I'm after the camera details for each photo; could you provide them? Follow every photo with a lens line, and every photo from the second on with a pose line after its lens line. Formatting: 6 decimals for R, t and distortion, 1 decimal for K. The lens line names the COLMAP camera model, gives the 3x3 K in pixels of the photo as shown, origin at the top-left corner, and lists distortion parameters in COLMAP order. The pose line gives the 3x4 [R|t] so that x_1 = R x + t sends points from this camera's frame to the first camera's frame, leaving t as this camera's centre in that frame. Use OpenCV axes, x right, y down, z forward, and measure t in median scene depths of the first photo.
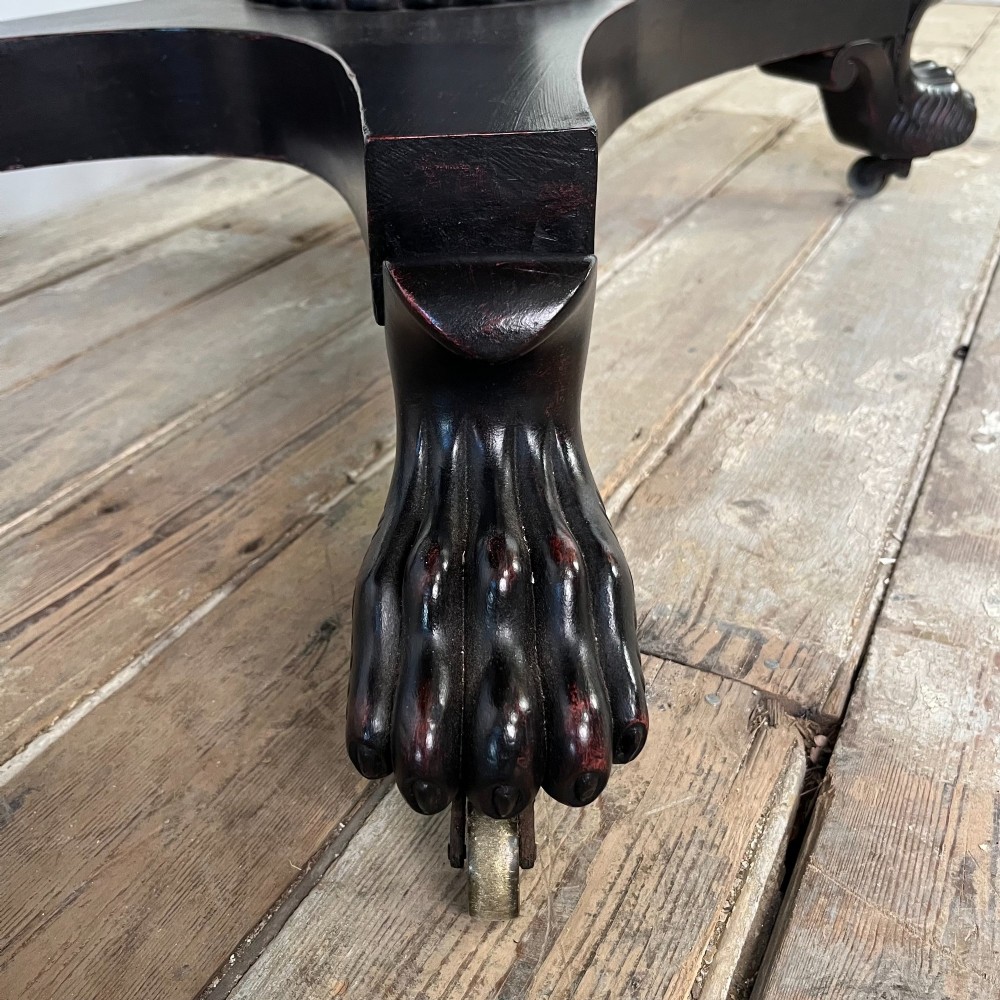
lens RADIAL K [[1016.7, 0, 500.6], [0, 1016.7, 512.0], [0, 0, 1]] dist [0.006744, 0.026180]
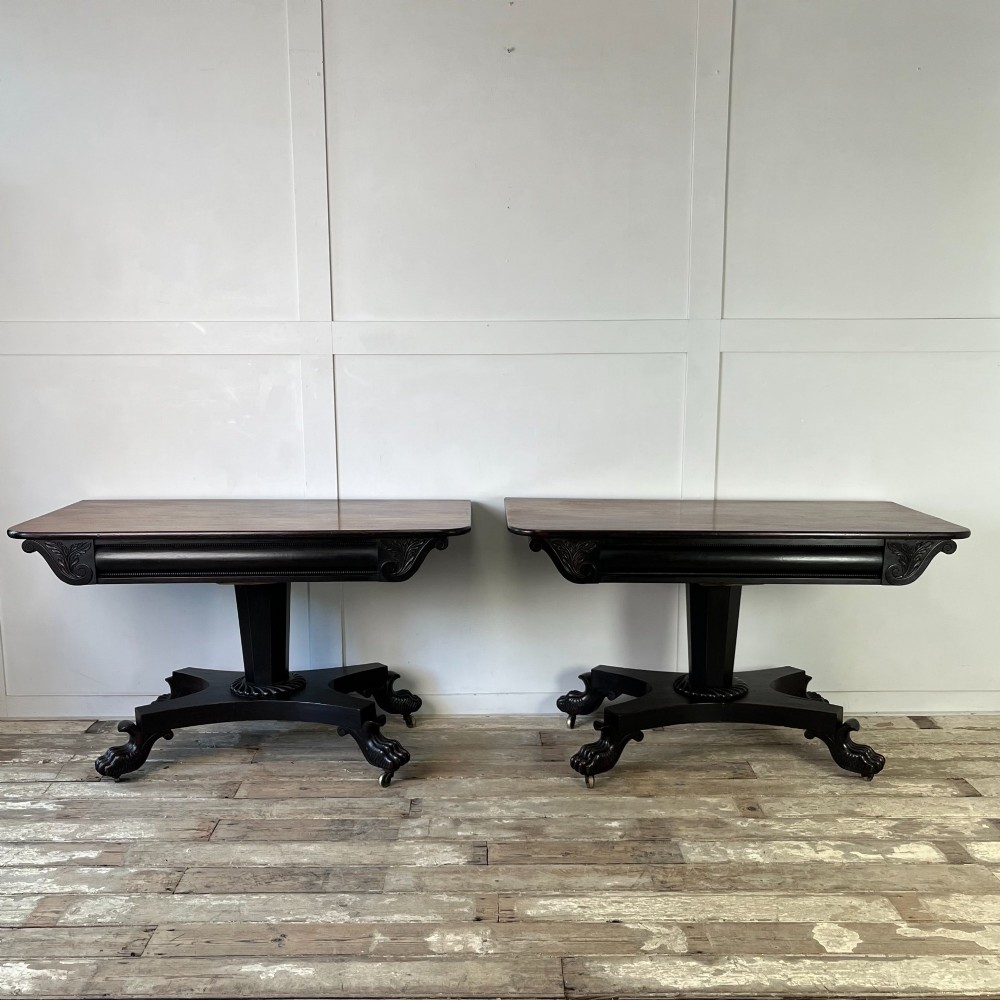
lens RADIAL K [[1034.0, 0, 491.1], [0, 1034.0, 547.0], [0, 0, 1]] dist [0.003277, 0.031221]
pose [[0.464585, 0.185802, -0.865816, 4.387082], [-0.487787, 0.869726, -0.075099, -0.800715], [0.739070, 0.457224, 0.494694, -2.032635]]
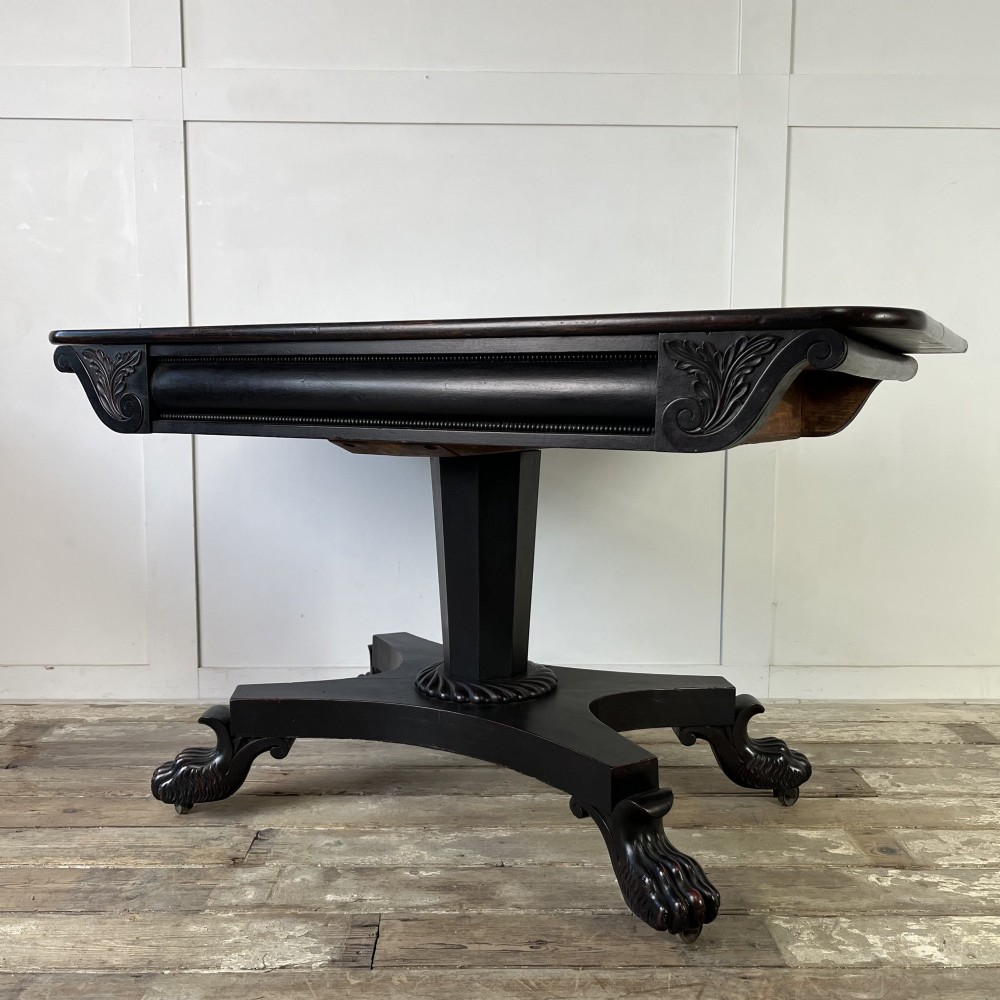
lens RADIAL K [[1016.7, 0, 500.6], [0, 1016.7, 512.0], [0, 0, 1]] dist [0.006744, 0.026180]
pose [[0.475453, 0.123135, -0.871081, 2.611823], [-0.492950, 0.857402, -0.147860, -0.559801], [0.728660, 0.499700, 0.468354, -0.472331]]
